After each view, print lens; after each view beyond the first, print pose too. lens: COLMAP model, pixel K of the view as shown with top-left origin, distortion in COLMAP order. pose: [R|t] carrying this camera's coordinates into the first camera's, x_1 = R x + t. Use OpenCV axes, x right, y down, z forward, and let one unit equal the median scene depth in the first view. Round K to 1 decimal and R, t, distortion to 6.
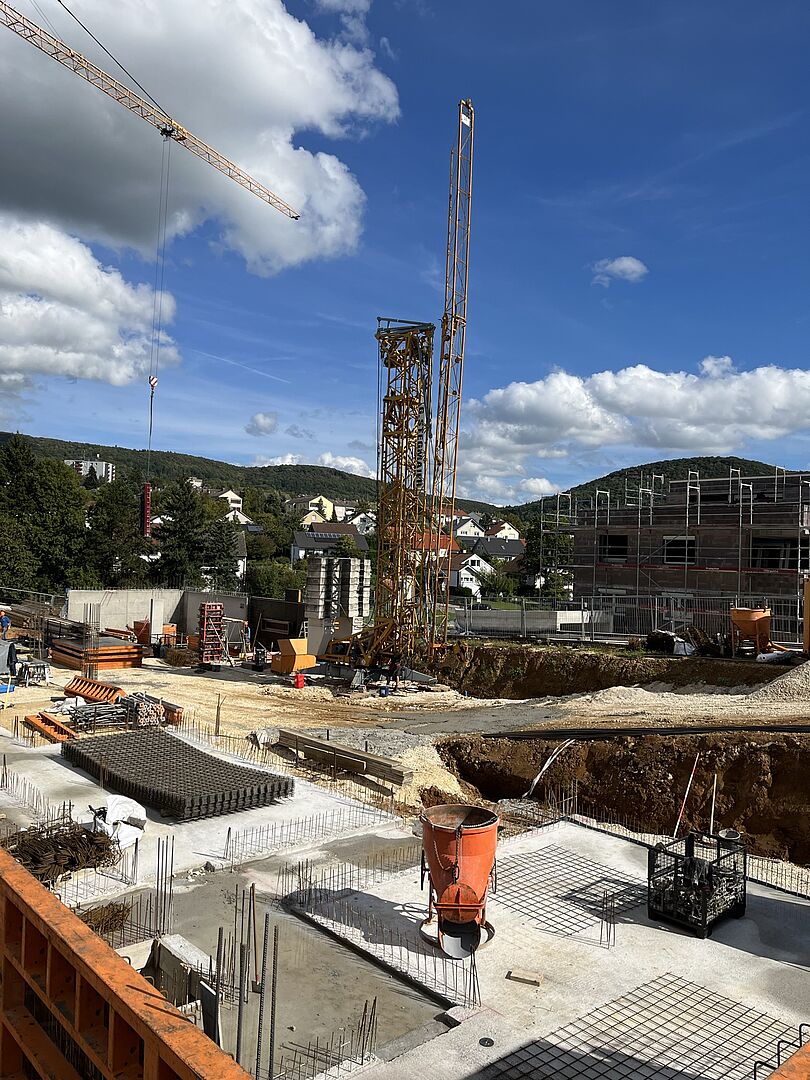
lens RADIAL K [[820.9, 0, 402.8], [0, 820.9, 541.3], [0, 0, 1]] dist [0.007060, 0.001376]
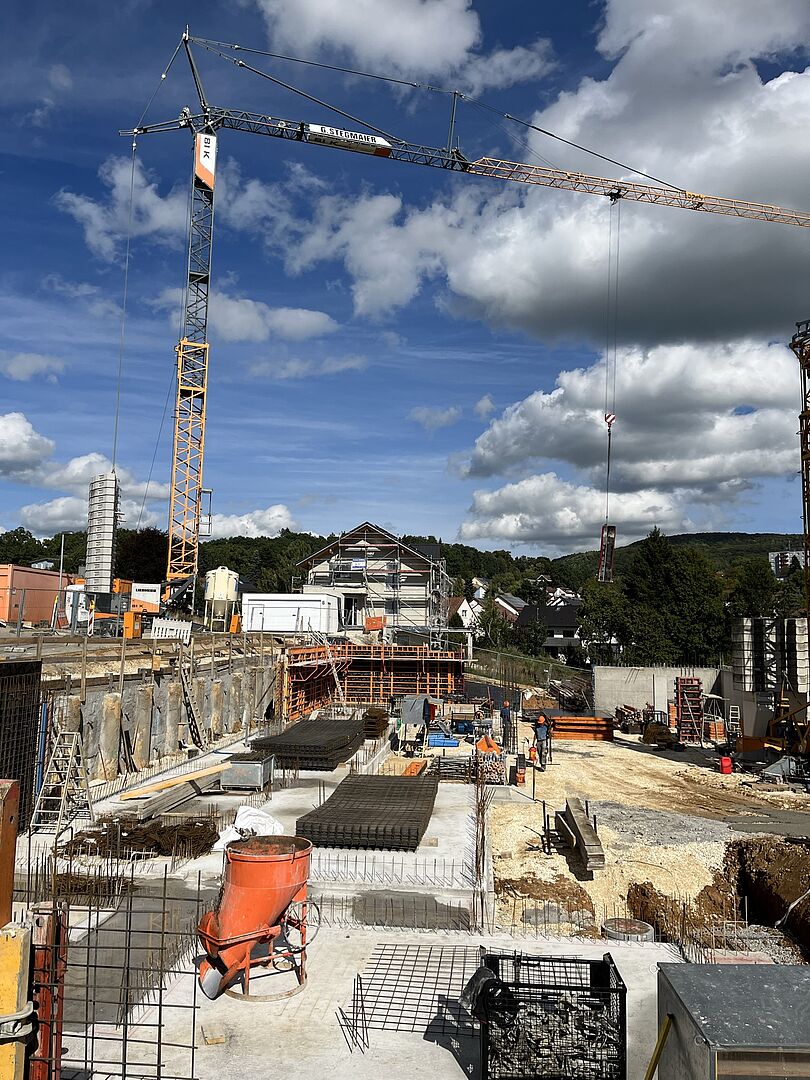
lens RADIAL K [[820.9, 0, 403.8], [0, 820.9, 540.0], [0, 0, 1]] dist [0.007060, 0.001376]
pose [[0.675516, -0.104499, -0.729903, 0.271718], [0.016776, 0.991828, -0.126473, 0.038548], [0.737154, 0.073190, 0.671749, 0.154544]]
